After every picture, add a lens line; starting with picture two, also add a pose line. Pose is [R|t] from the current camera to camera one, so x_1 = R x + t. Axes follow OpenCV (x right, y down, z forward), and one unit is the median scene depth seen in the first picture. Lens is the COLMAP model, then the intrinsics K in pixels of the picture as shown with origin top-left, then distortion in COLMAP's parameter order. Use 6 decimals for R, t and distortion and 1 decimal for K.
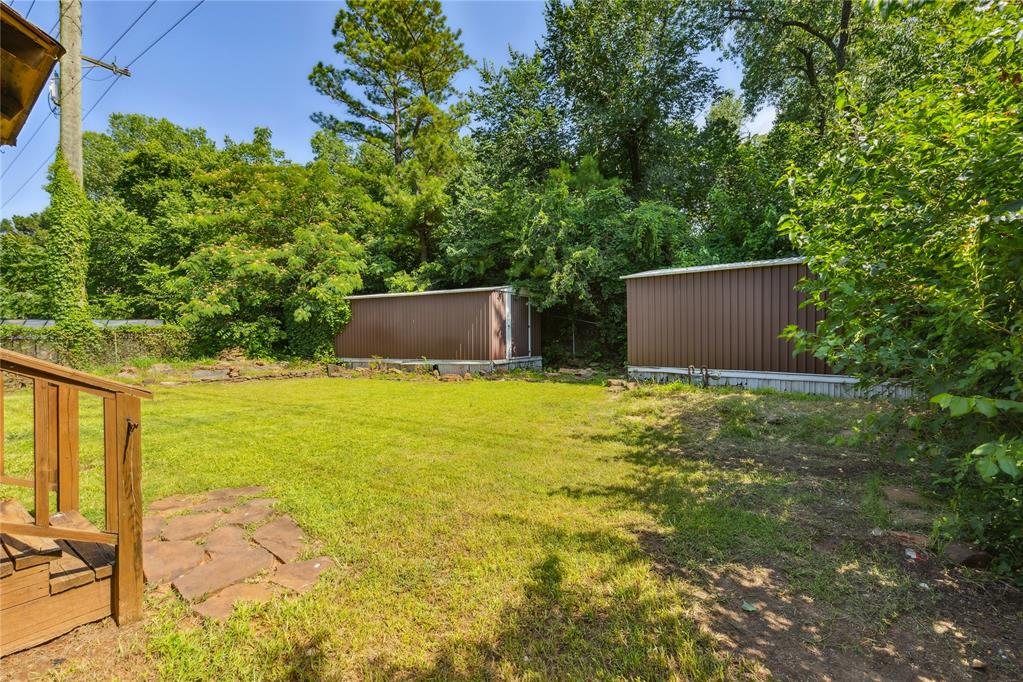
lens RADIAL K [[461.3, 0, 500.5], [0, 461.3, 334.2], [0, 0, 1]] dist [0.004054, -0.001702]
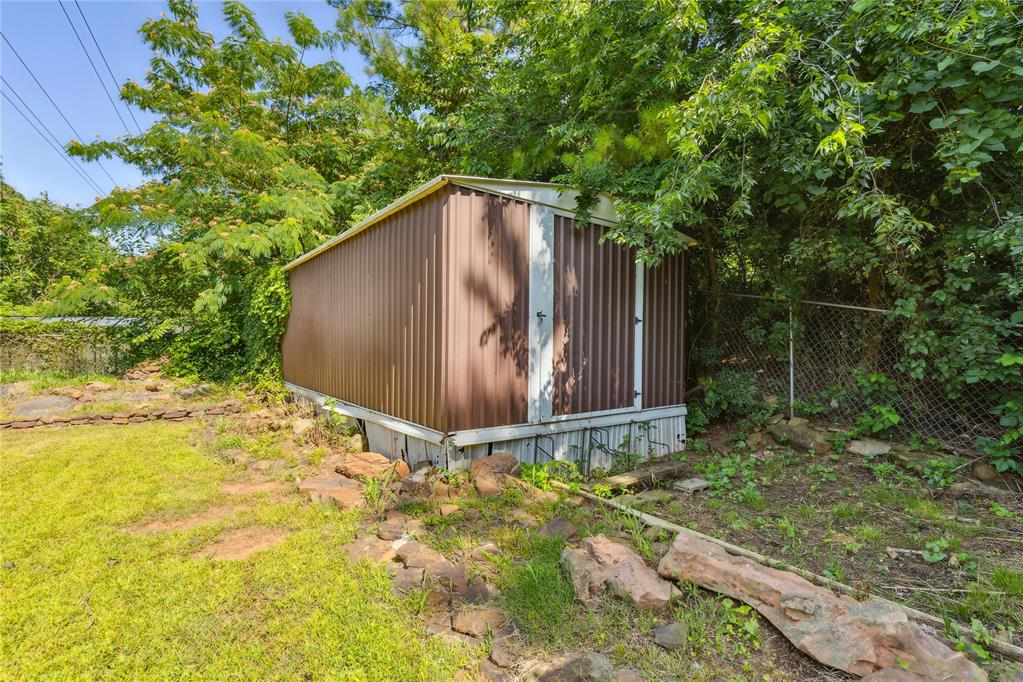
lens RADIAL K [[461.3, 0, 502.4], [0, 461.3, 346.9], [0, 0, 1]] dist [0.004054, -0.001702]
pose [[0.912172, 0.018267, -0.409401, 0.110889], [-0.013925, 0.999811, 0.013584, -0.000301], [0.409571, -0.006690, 0.912254, 0.649420]]
